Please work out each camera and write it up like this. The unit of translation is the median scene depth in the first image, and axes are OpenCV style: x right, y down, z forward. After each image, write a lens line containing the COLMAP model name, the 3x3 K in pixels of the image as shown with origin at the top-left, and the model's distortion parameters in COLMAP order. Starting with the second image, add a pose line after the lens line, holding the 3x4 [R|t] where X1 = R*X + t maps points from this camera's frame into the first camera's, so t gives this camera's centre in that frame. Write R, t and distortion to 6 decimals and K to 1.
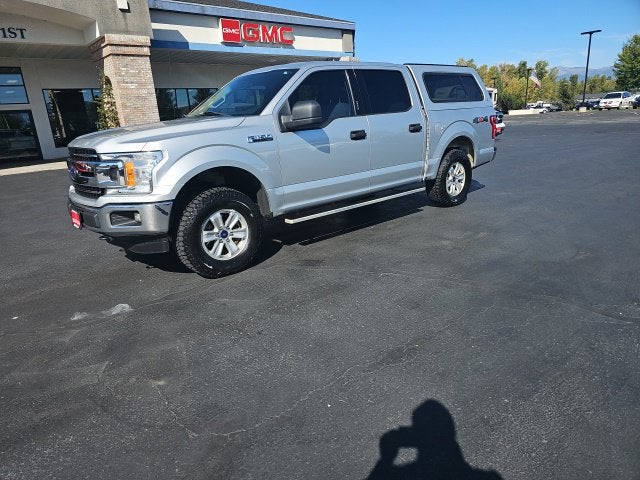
lens RADIAL K [[427.5, 0, 311.1], [0, 427.5, 245.6], [0, 0, 1]] dist [0.064102, -0.051130]
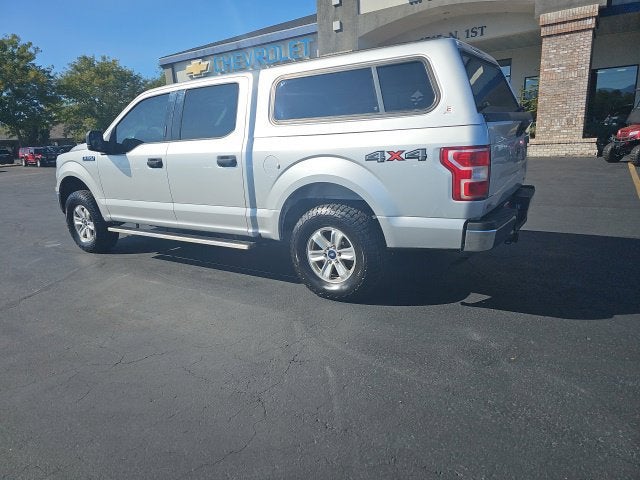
lens RADIAL K [[424.8, 0, 308.6], [0, 424.8, 241.6], [0, 0, 1]] dist [0.063592, -0.052690]
pose [[0.268884, 0.278270, -0.922099, 0.951219], [-0.235638, 0.947269, 0.217154, -0.323202], [0.933904, 0.158893, 0.320277, 0.891953]]
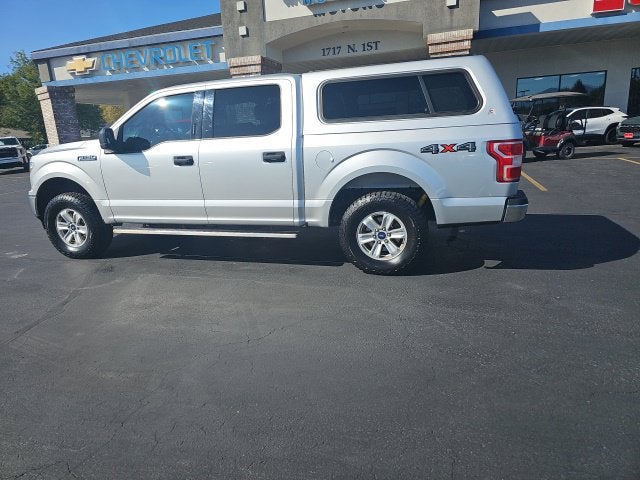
lens RADIAL K [[423.9, 0, 307.8], [0, 423.9, 241.1], [0, 0, 1]] dist [0.061396, -0.048112]
pose [[0.524917, 0.242541, -0.815865, 0.914027], [-0.221390, 0.964454, 0.144275, -0.243010], [0.821857, 0.104892, 0.559955, 0.614282]]
